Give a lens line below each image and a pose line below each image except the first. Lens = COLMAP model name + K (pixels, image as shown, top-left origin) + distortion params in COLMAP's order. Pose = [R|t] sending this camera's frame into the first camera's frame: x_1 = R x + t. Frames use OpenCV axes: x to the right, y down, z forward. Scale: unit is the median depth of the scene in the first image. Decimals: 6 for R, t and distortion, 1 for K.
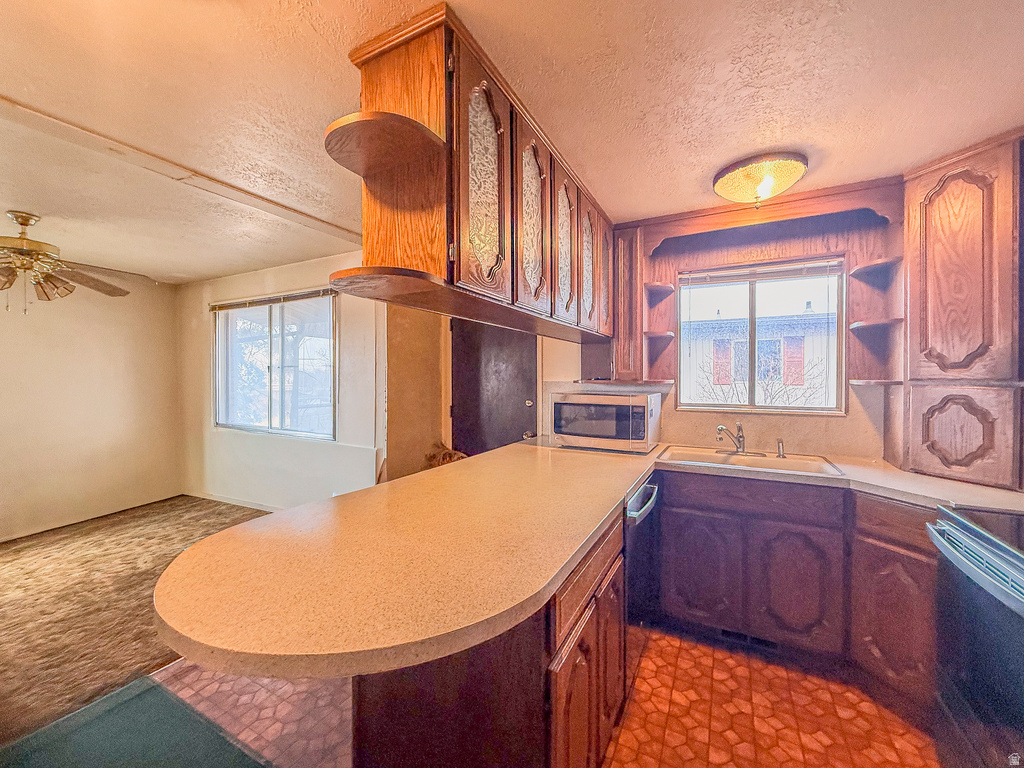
lens RADIAL K [[414.5, 0, 506.6], [0, 414.5, 383.7], [0, 0, 1]] dist [-0.001802, 0.000112]
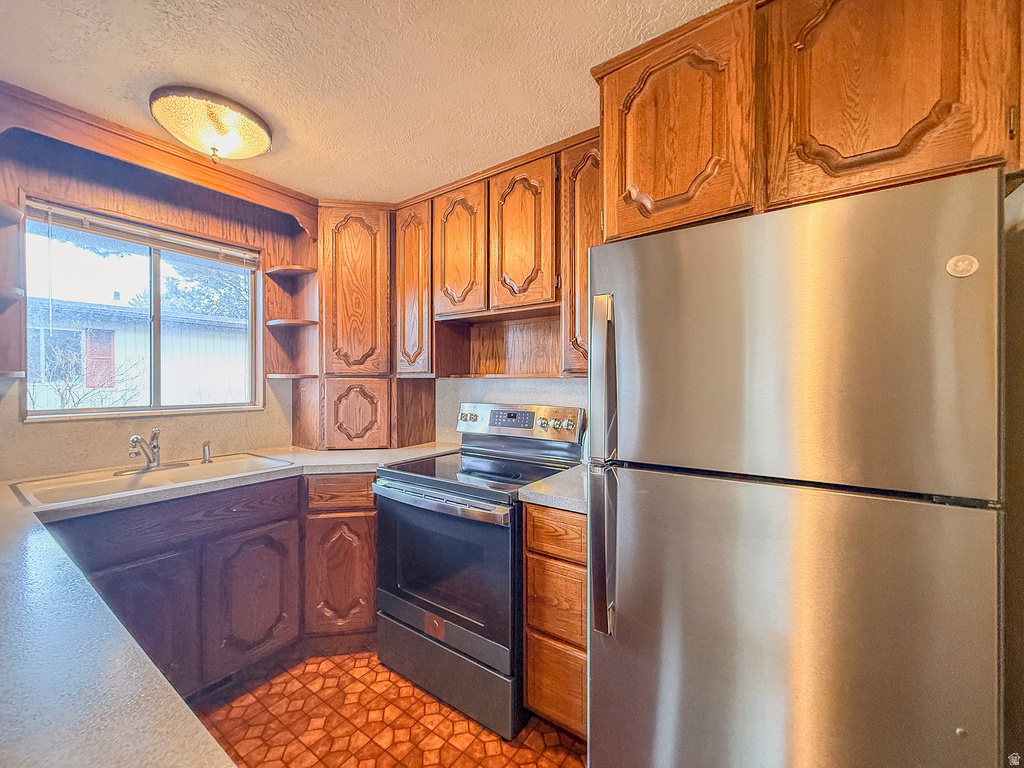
lens RADIAL K [[406.0, 0, 512.0], [0, 406.0, 384.0], [0, 0, 1]] dist [-0.003355, -0.000110]
pose [[0.115805, -0.008282, 0.993237, -0.130897], [0.015922, 0.999852, 0.006481, 0.021987], [-0.993144, 0.015063, 0.115919, 0.326466]]
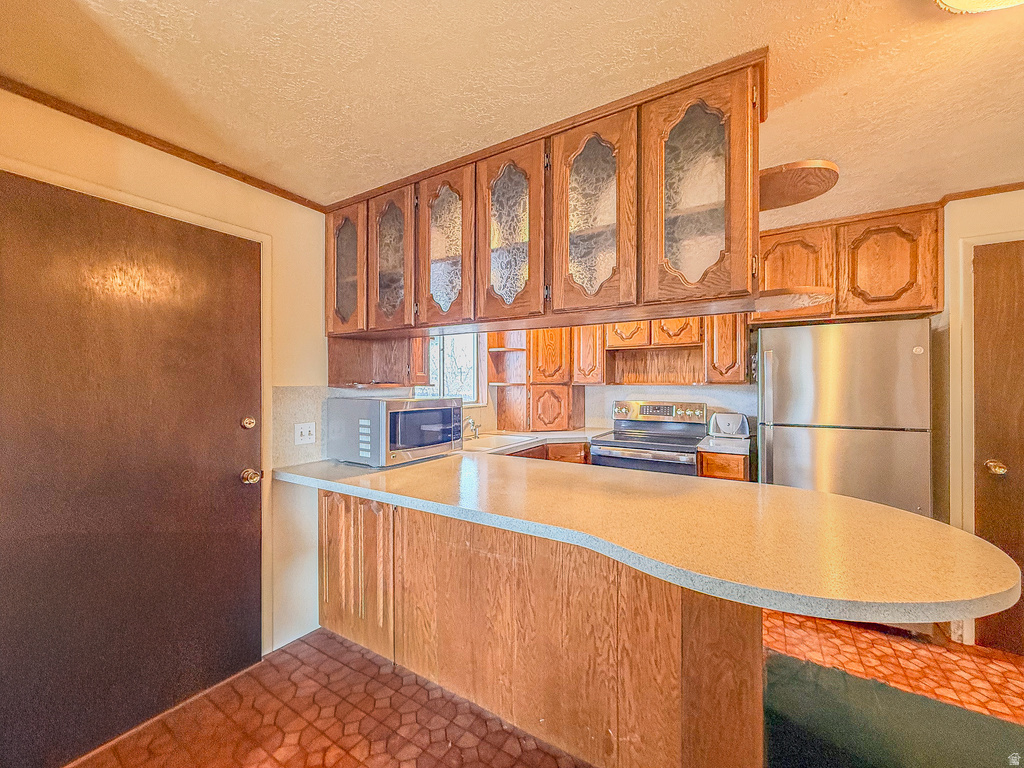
lens RADIAL K [[414.5, 0, 506.6], [0, 414.5, 383.7], [0, 0, 1]] dist [-0.001802, 0.000112]
pose [[0.055066, -0.002725, 0.998479, -0.896262], [0.018409, 0.999829, 0.001713, -0.009434], [-0.998313, 0.018286, 0.055107, 1.011685]]
